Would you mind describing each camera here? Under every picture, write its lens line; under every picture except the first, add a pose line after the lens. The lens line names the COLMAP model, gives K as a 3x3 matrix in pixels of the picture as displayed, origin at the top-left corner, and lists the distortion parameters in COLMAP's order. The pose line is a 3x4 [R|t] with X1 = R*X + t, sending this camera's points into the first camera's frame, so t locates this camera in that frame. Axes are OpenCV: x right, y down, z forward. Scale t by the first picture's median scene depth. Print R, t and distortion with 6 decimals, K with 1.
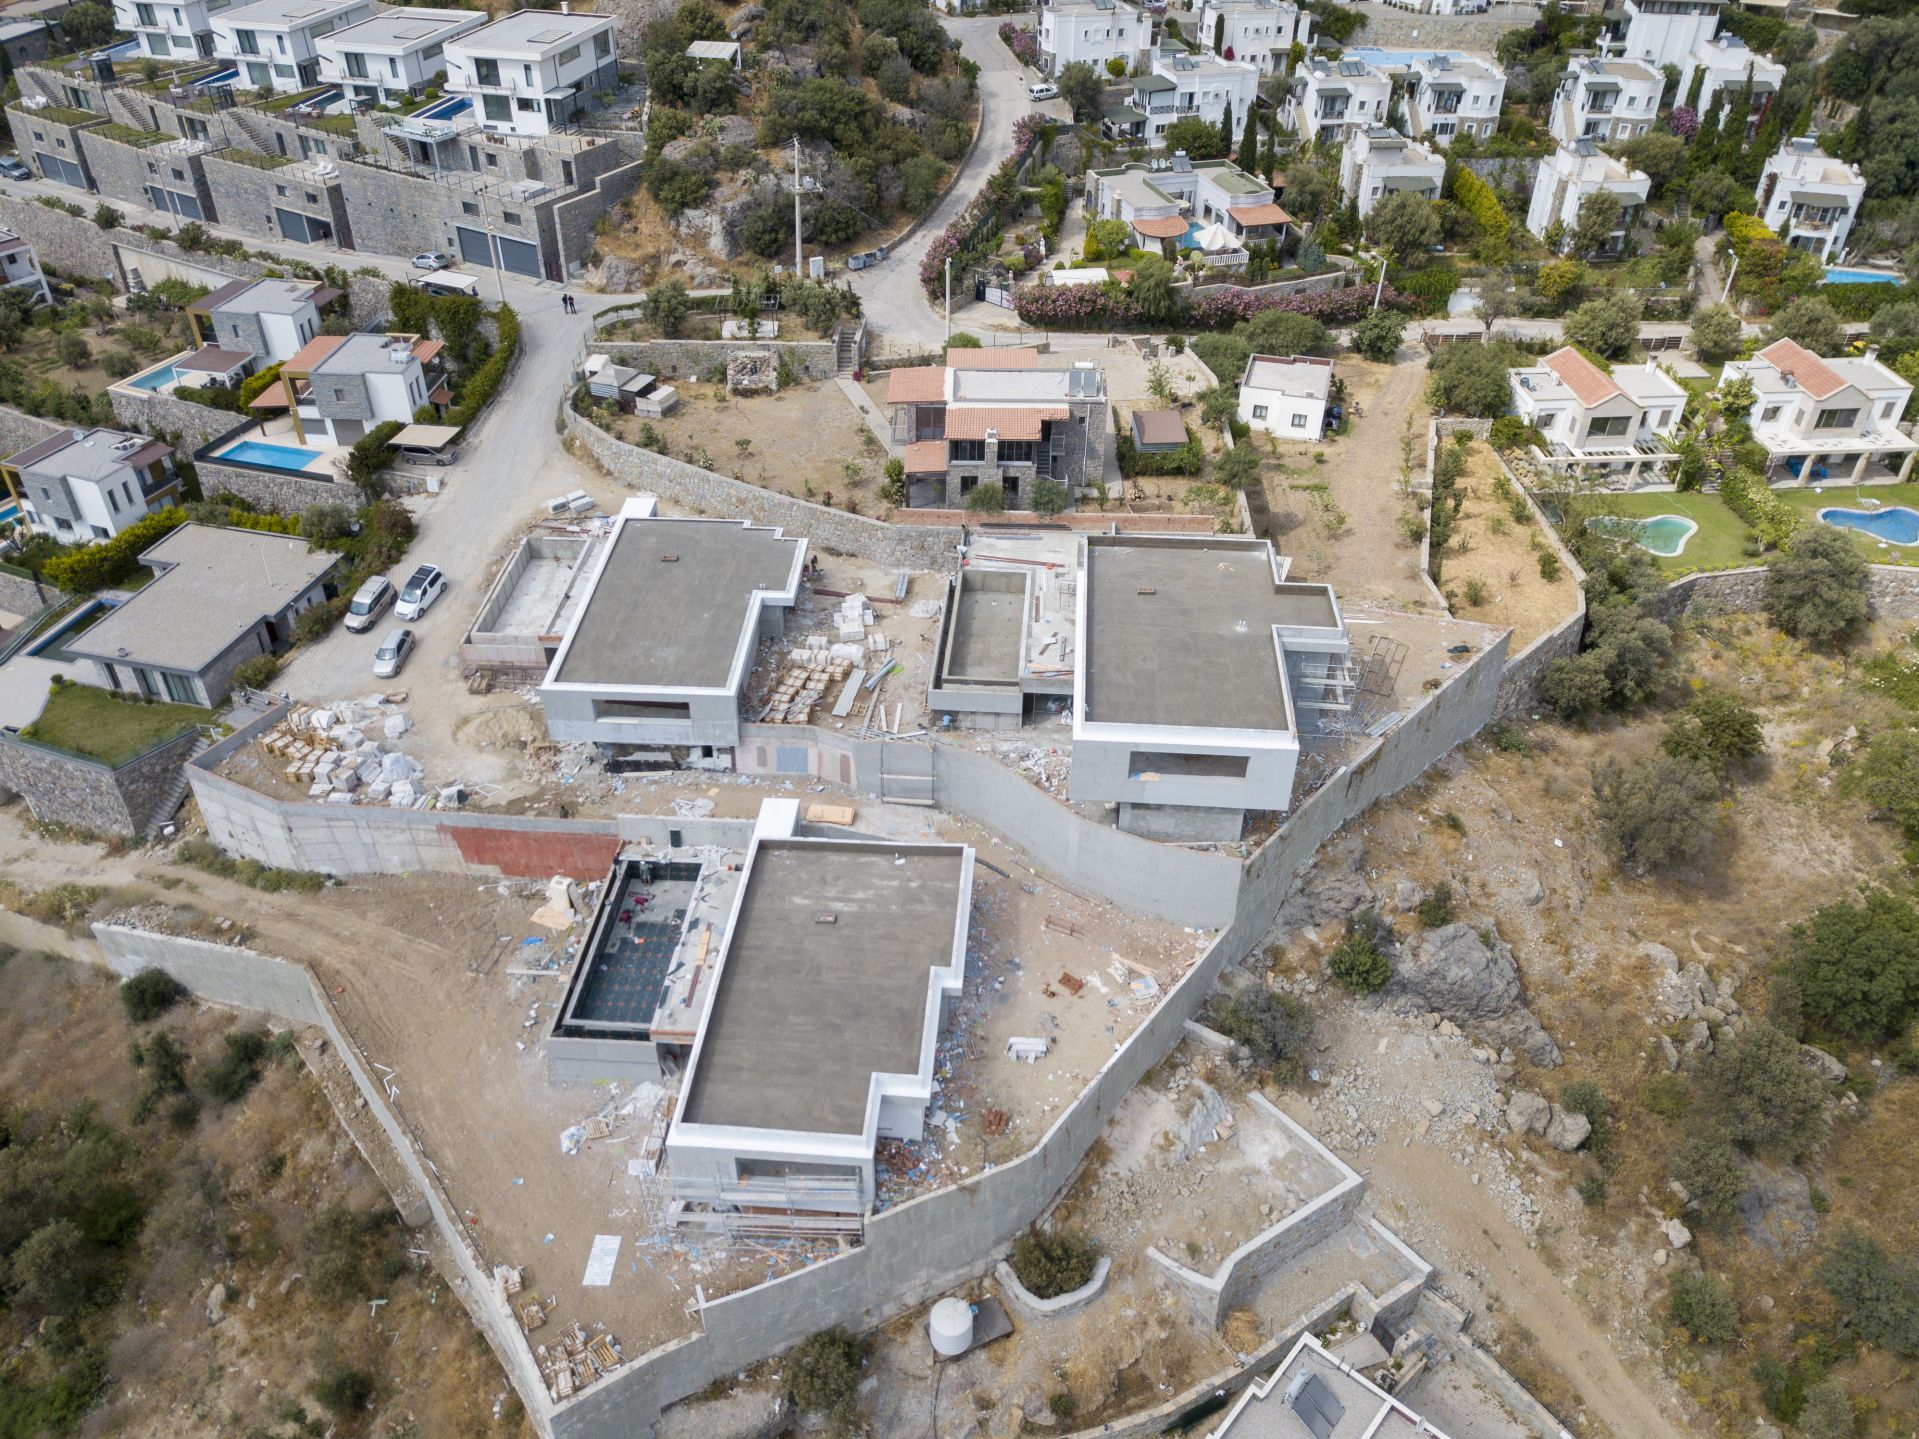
lens RADIAL K [[1447.5, 0, 963.9], [0, 1447.5, 718.7], [0, 0, 1]] dist [0.006750, -0.001038]
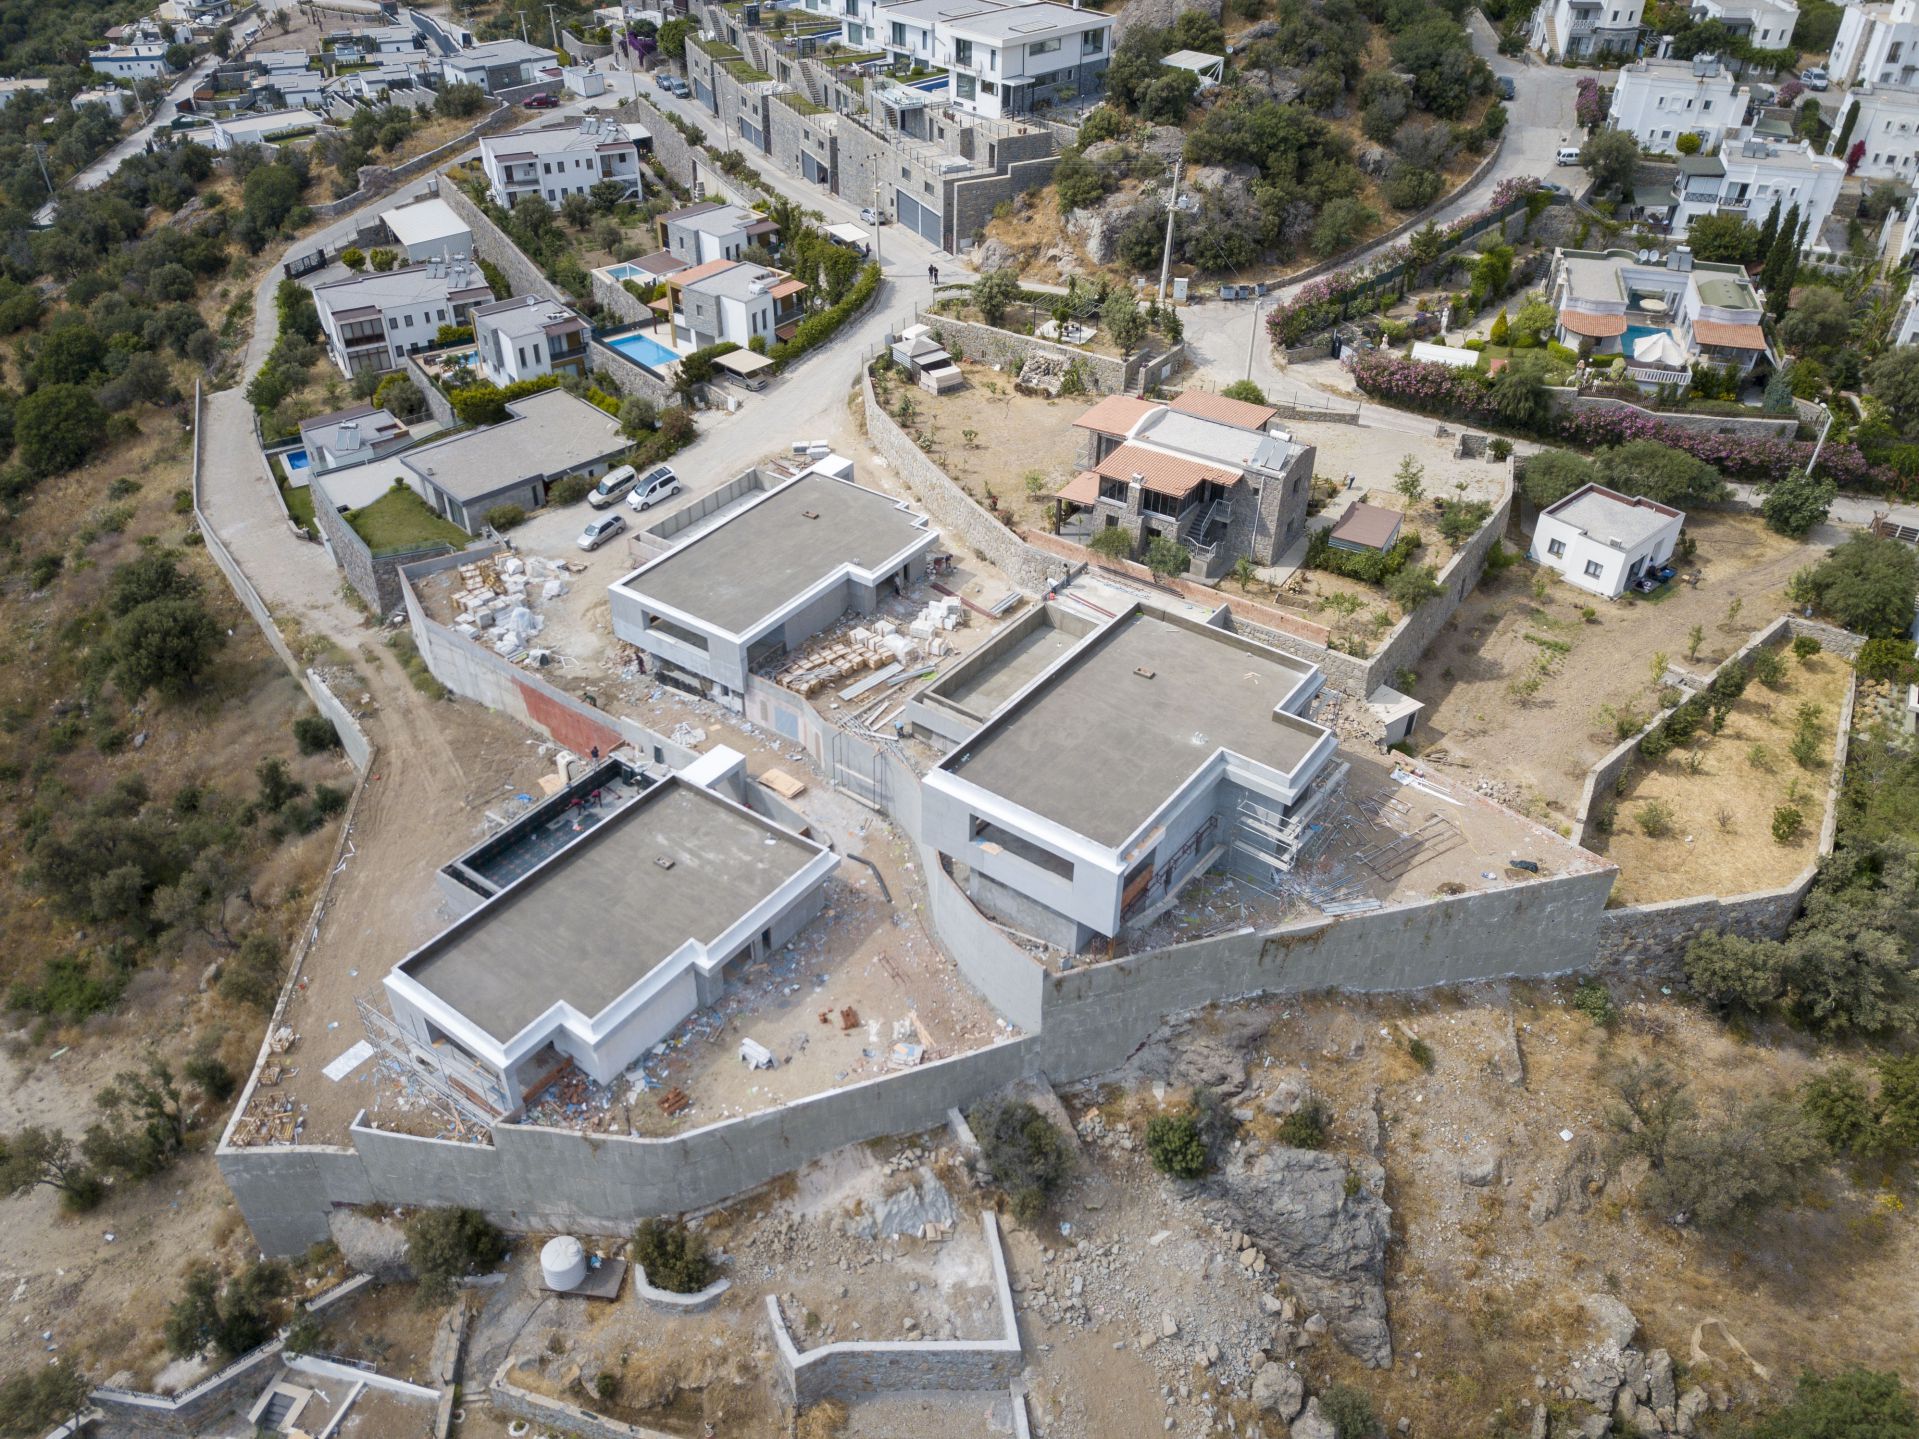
lens RADIAL K [[1447.5, 0, 963.9], [0, 1447.5, 718.7], [0, 0, 1]] dist [0.006750, -0.001038]
pose [[0.846573, 0.319798, -0.425492, 0.307157], [-0.322911, 0.944050, 0.067069, -0.061104], [0.423134, 0.080617, 0.902473, 0.087298]]
